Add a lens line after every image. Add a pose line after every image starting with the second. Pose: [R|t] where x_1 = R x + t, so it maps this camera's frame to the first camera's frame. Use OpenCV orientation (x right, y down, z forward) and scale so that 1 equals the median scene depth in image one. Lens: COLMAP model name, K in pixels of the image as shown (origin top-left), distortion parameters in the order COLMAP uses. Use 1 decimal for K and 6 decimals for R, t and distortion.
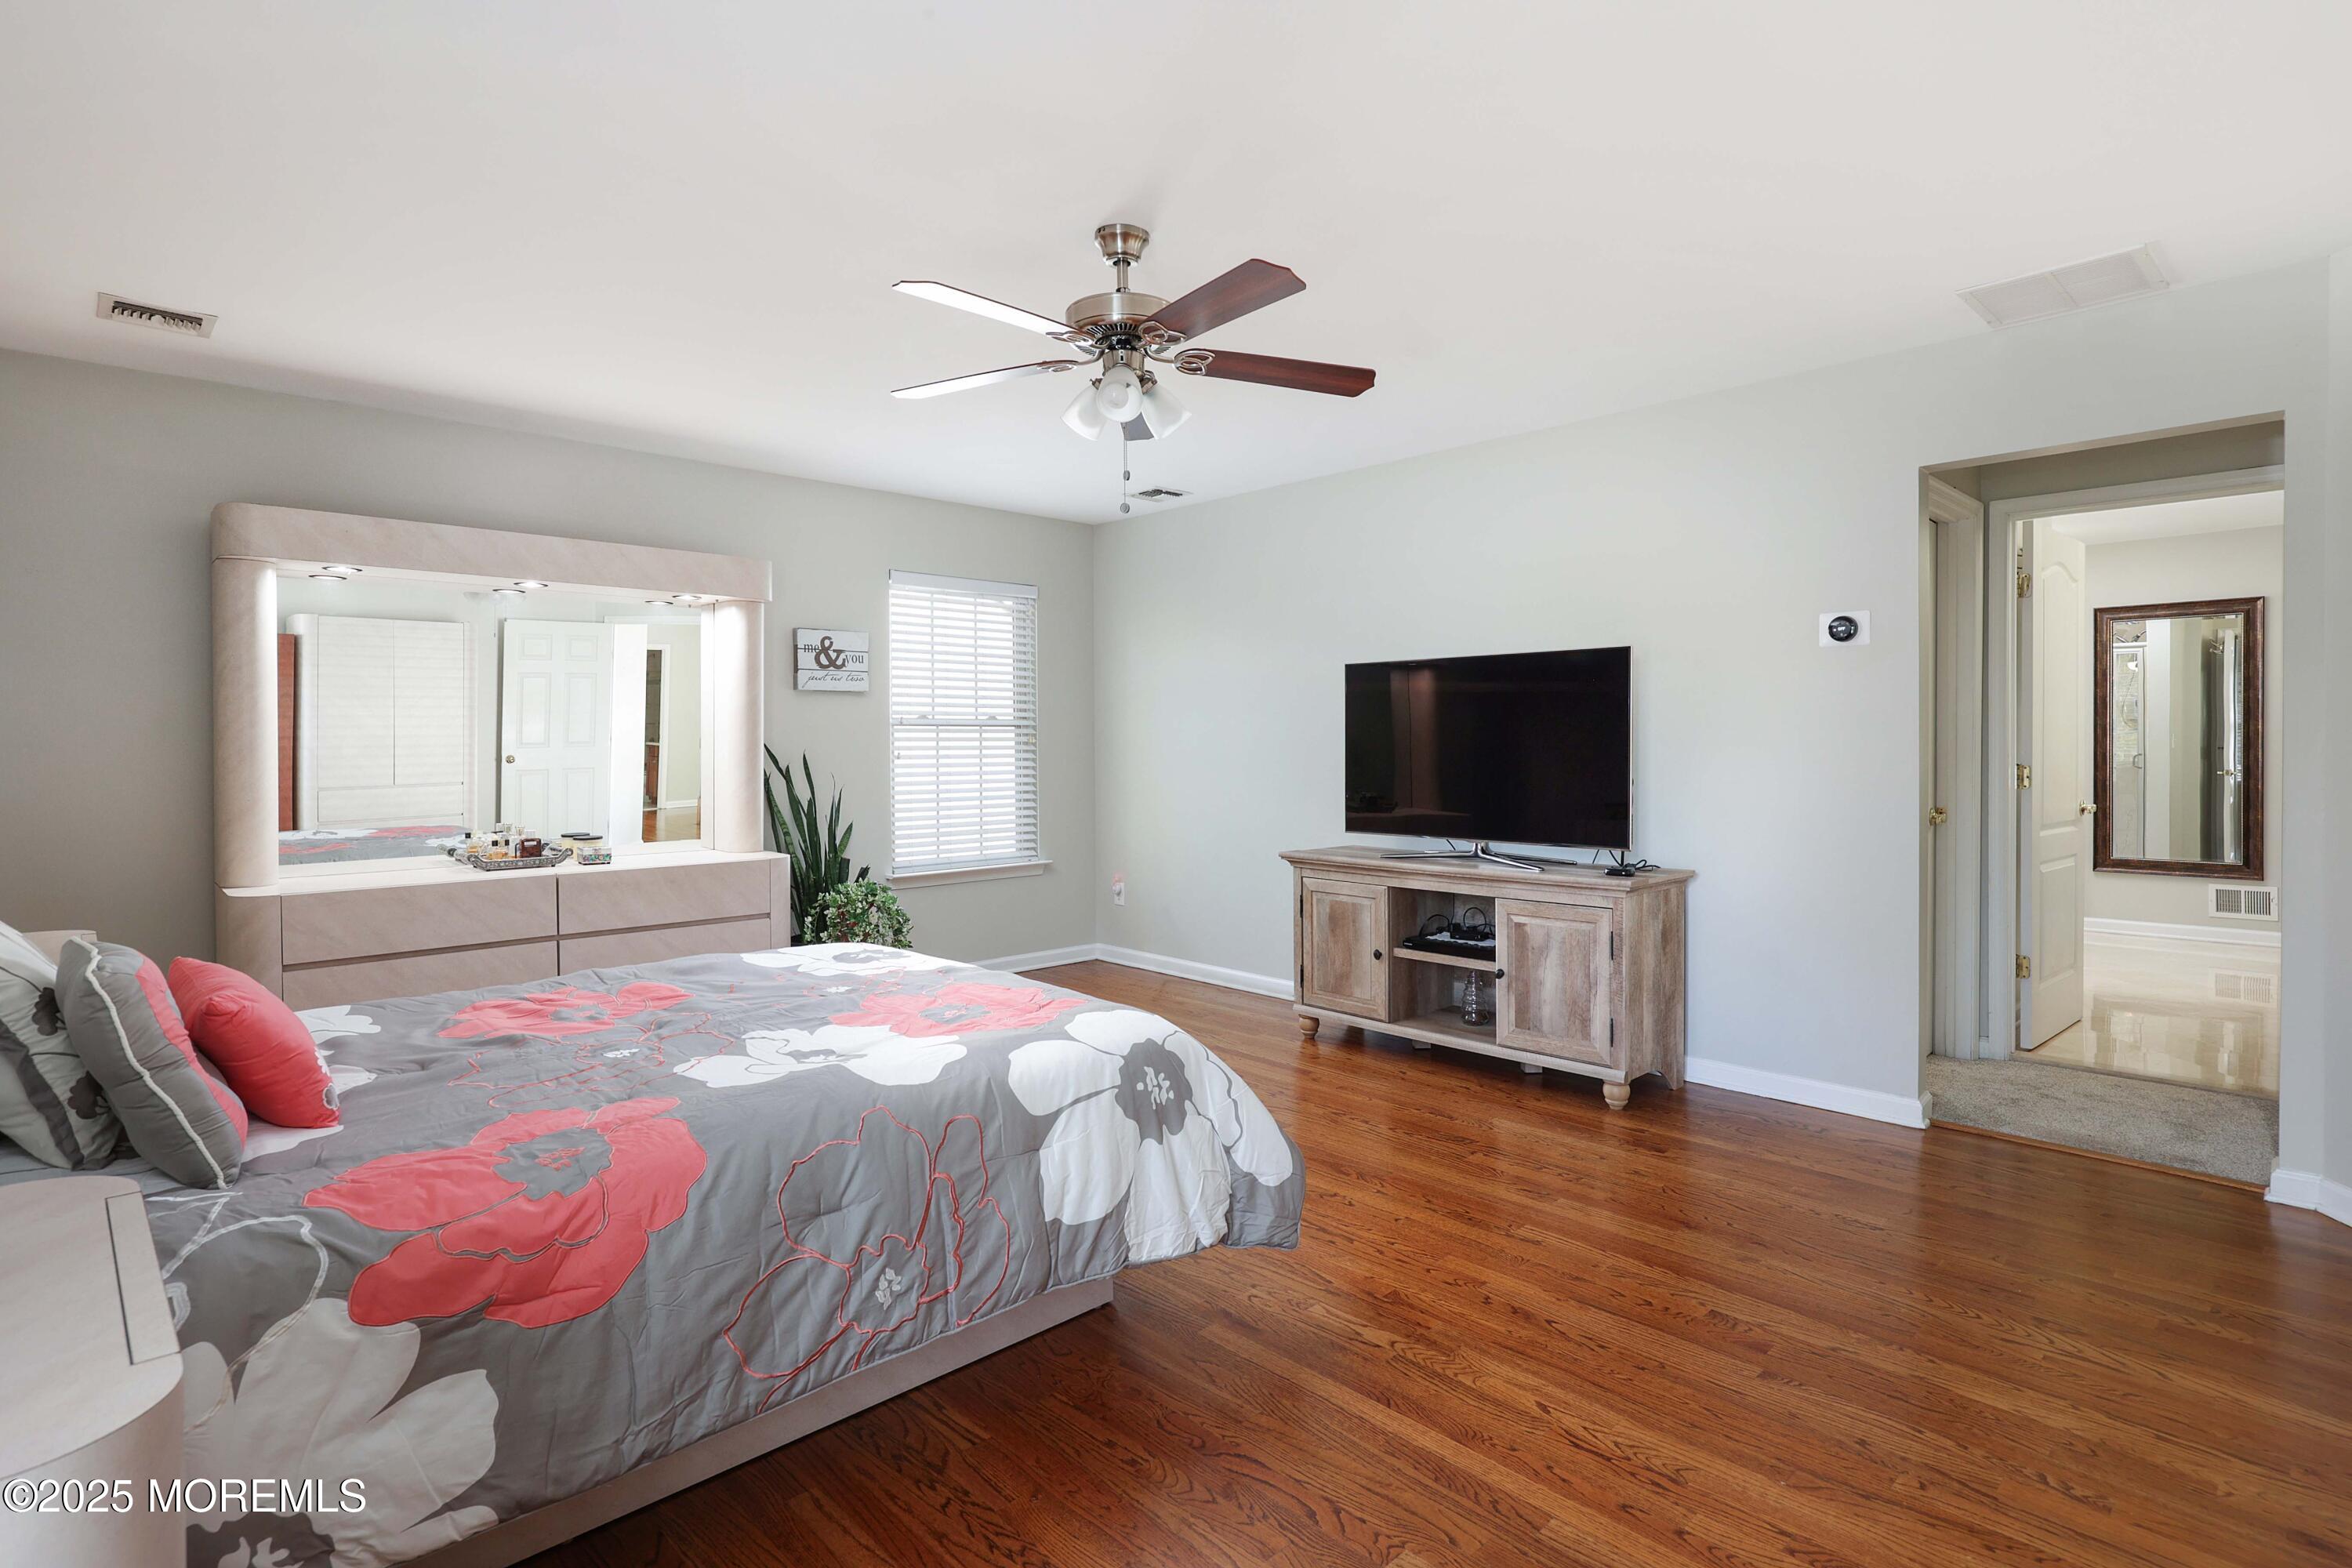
lens RADIAL K [[1190.7, 0, 1196.8], [0, 1190.7, 750.3], [0, 0, 1]] dist [0.009109, 0.000796]
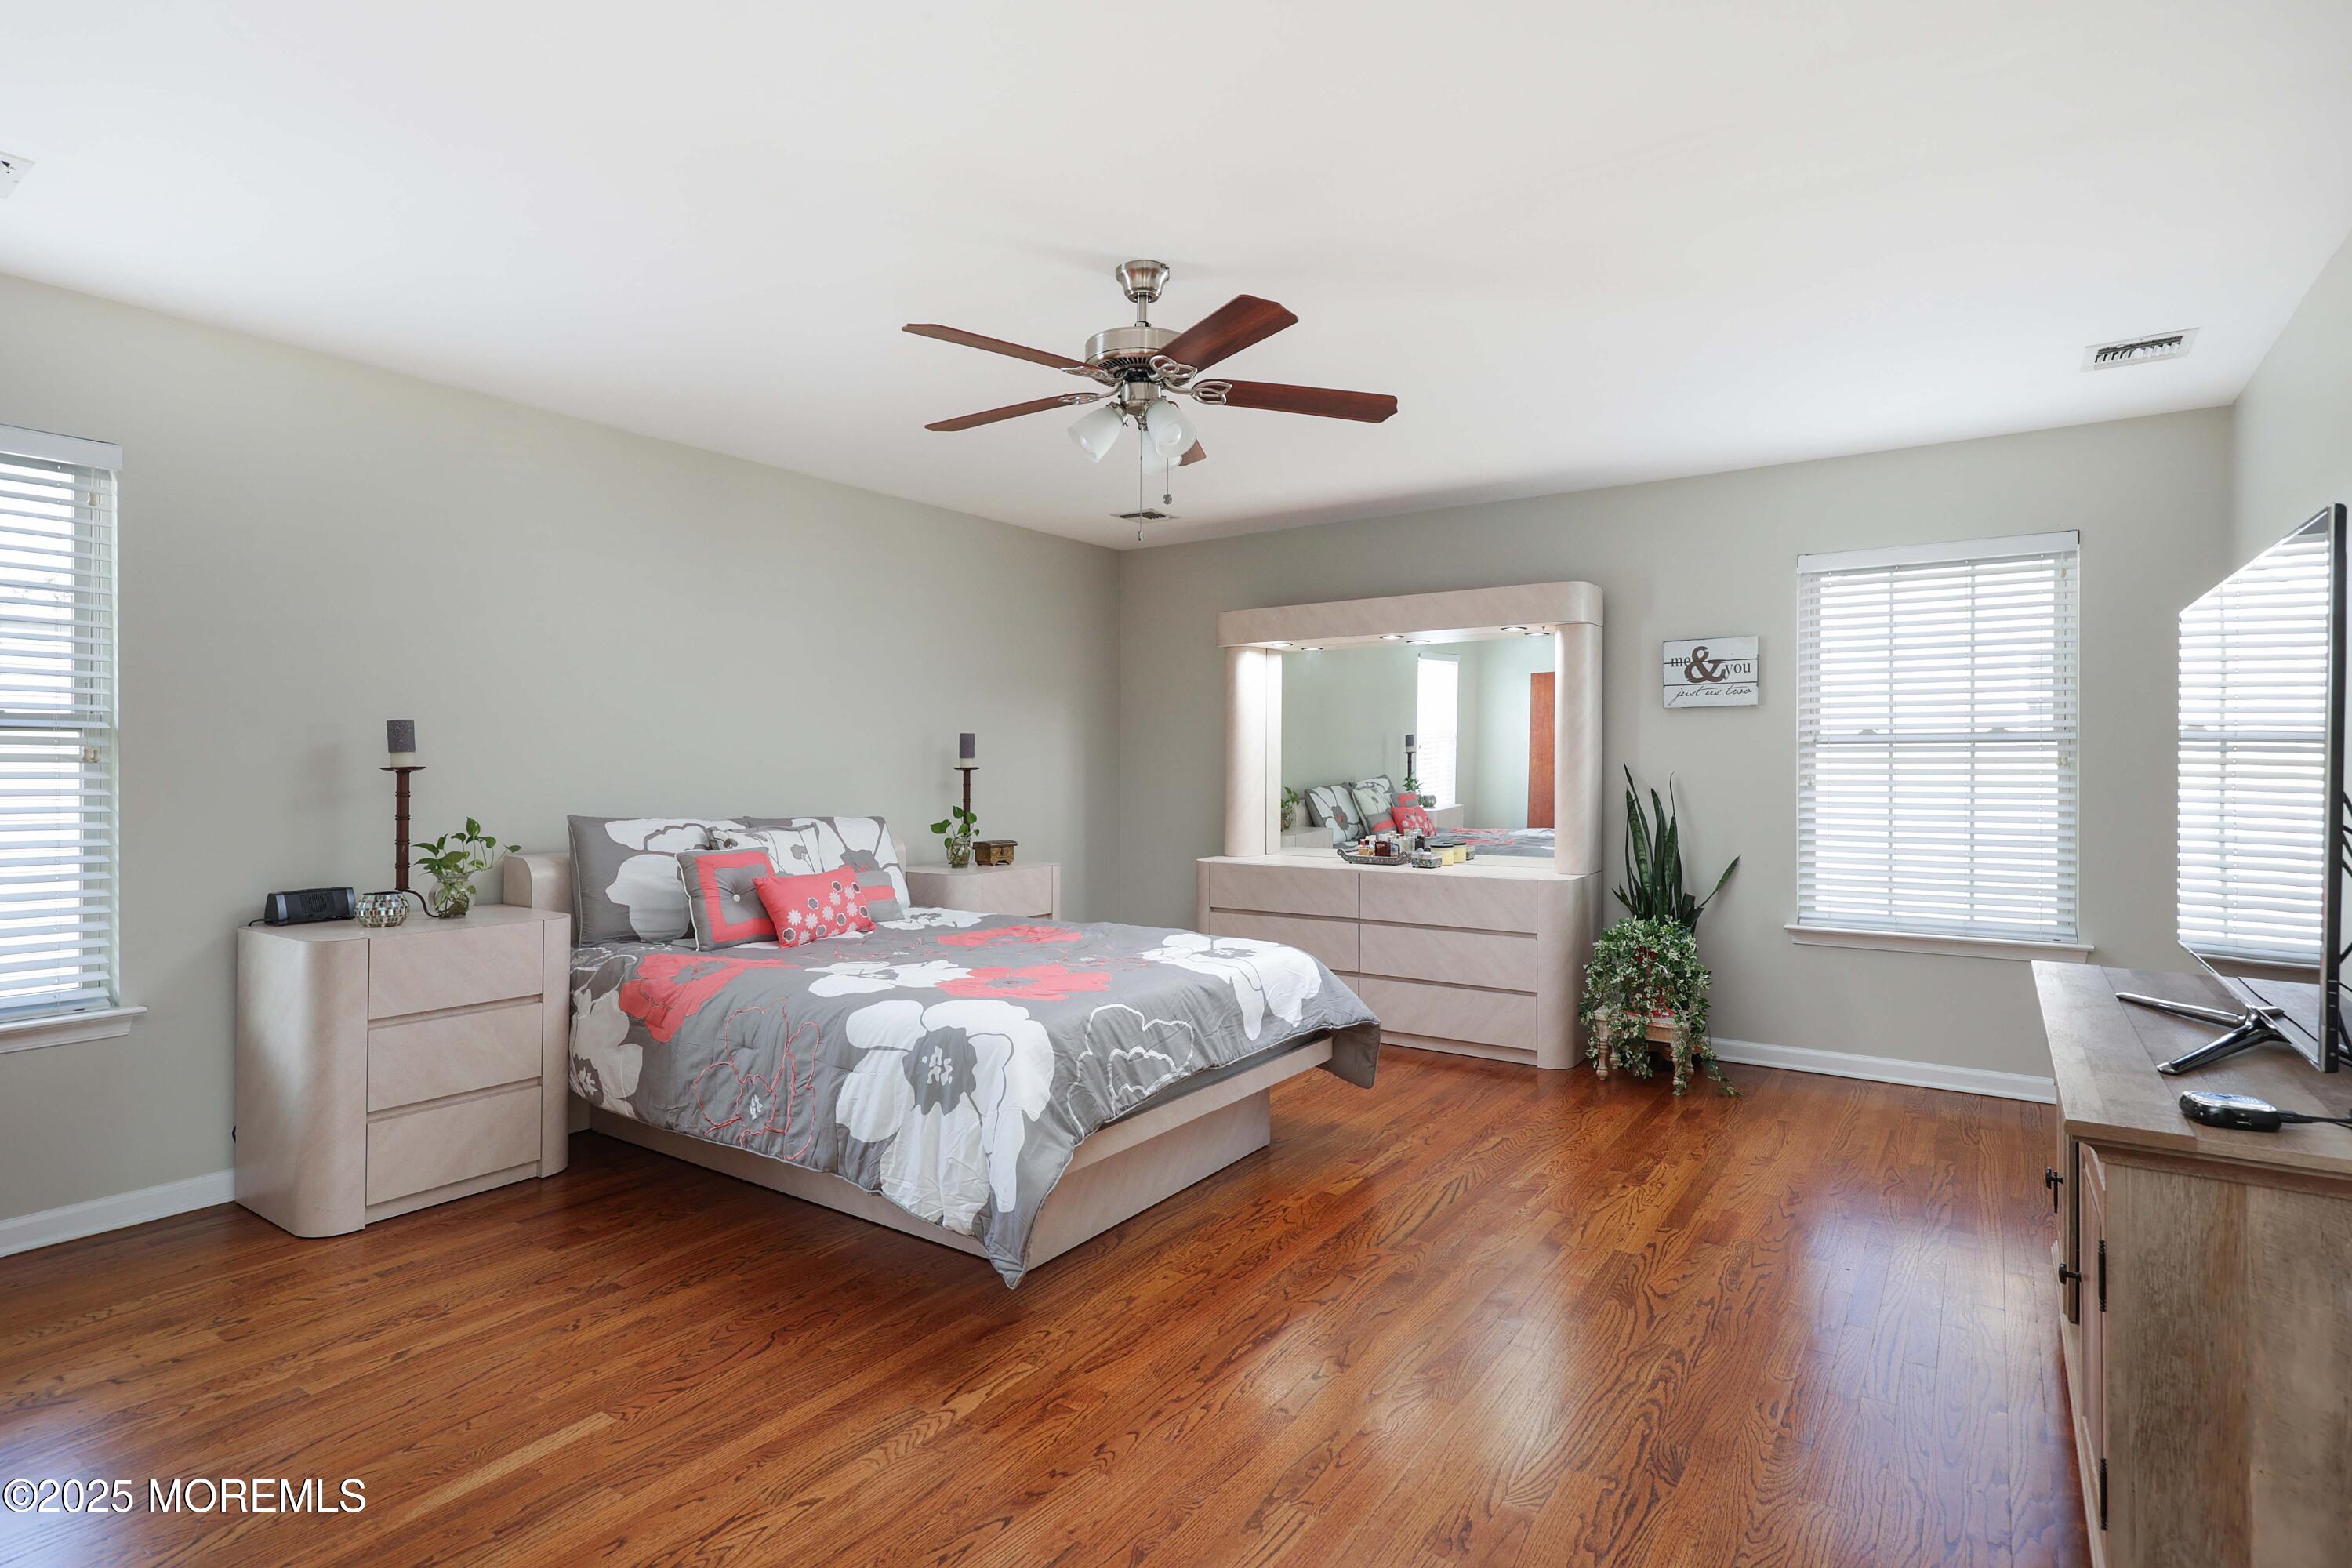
lens RADIAL K [[1190.7, 0, 1180.3], [0, 1190.7, 777.8], [0, 0, 1]] dist [0.009109, 0.000796]
pose [[0.176263, 0.011345, -0.984278, 1.083282], [-0.007583, 0.999920, 0.010168, -0.006704], [0.984314, 0.005671, 0.176335, 0.988260]]
